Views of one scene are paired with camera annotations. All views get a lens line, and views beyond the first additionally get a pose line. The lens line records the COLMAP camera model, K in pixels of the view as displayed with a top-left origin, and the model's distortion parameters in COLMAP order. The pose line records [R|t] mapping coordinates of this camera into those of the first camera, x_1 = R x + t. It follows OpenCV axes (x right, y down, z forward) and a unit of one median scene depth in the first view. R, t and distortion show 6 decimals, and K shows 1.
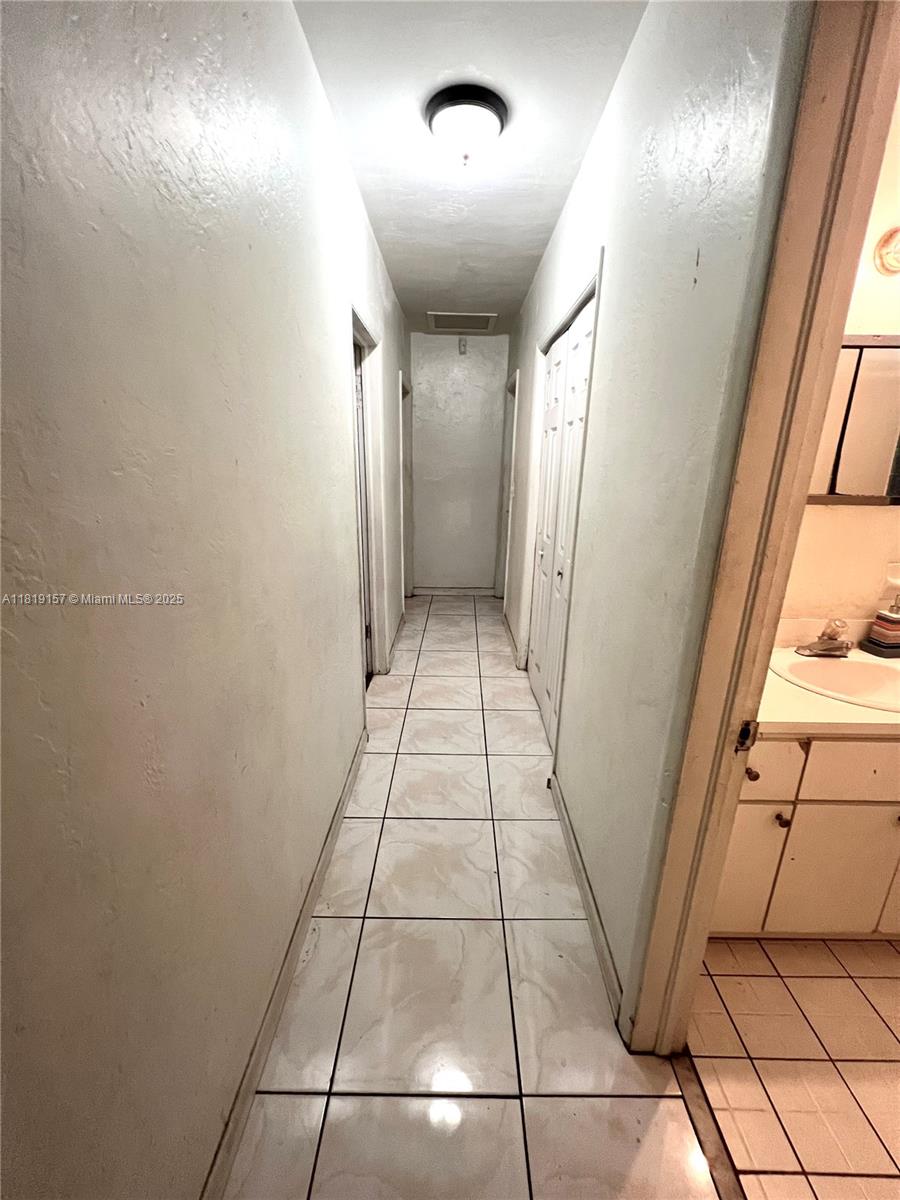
lens RADIAL K [[478.5, 0, 450.0], [0, 478.5, 604.5], [0, 0, 1]] dist [0.001301, 0.000102]
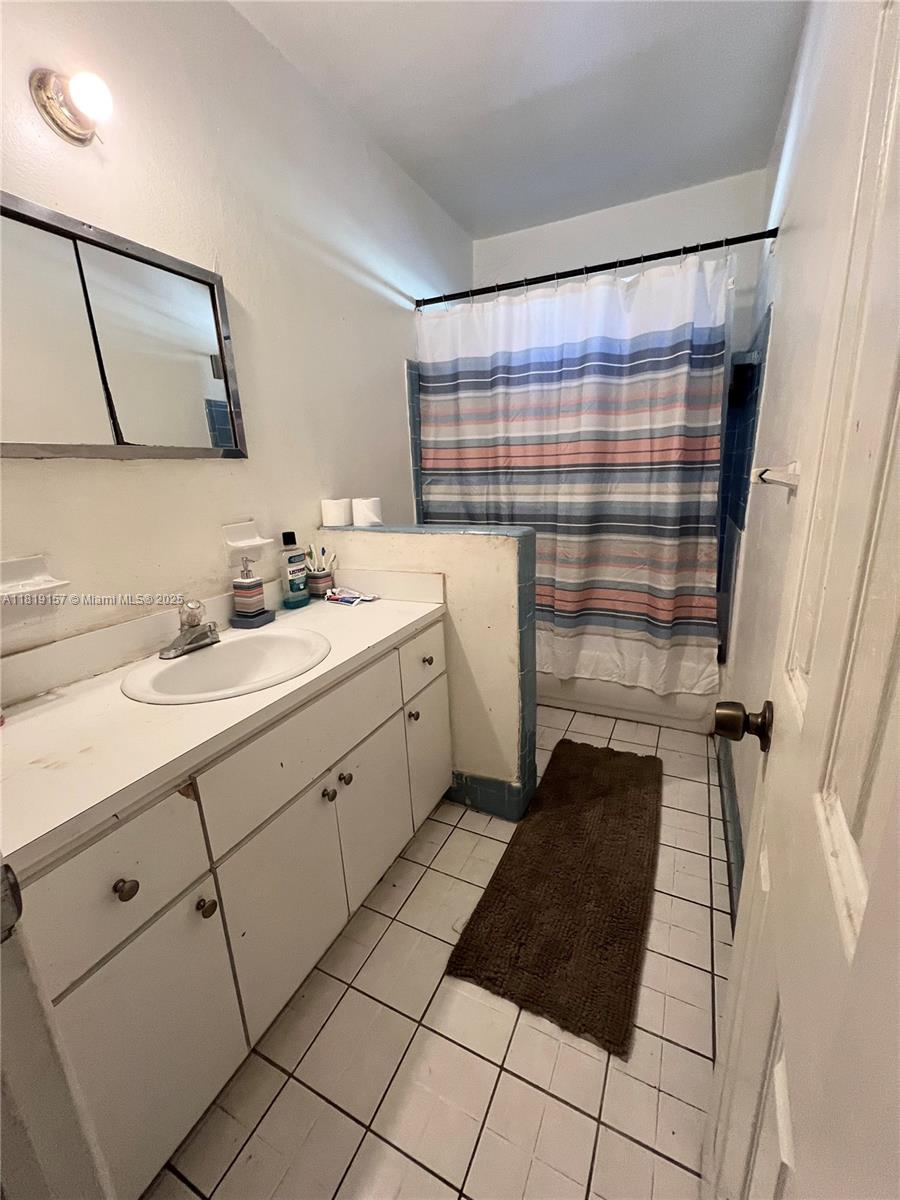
lens RADIAL K [[481.6, 0, 452.8], [0, 481.6, 601.1], [0, 0, 1]] dist [0.000171, 0.000001]
pose [[0.429661, -0.260908, 0.864476, 0.308380], [0.301654, 0.943822, 0.134927, 0.054198], [-0.851115, 0.202800, 0.484227, 0.249193]]
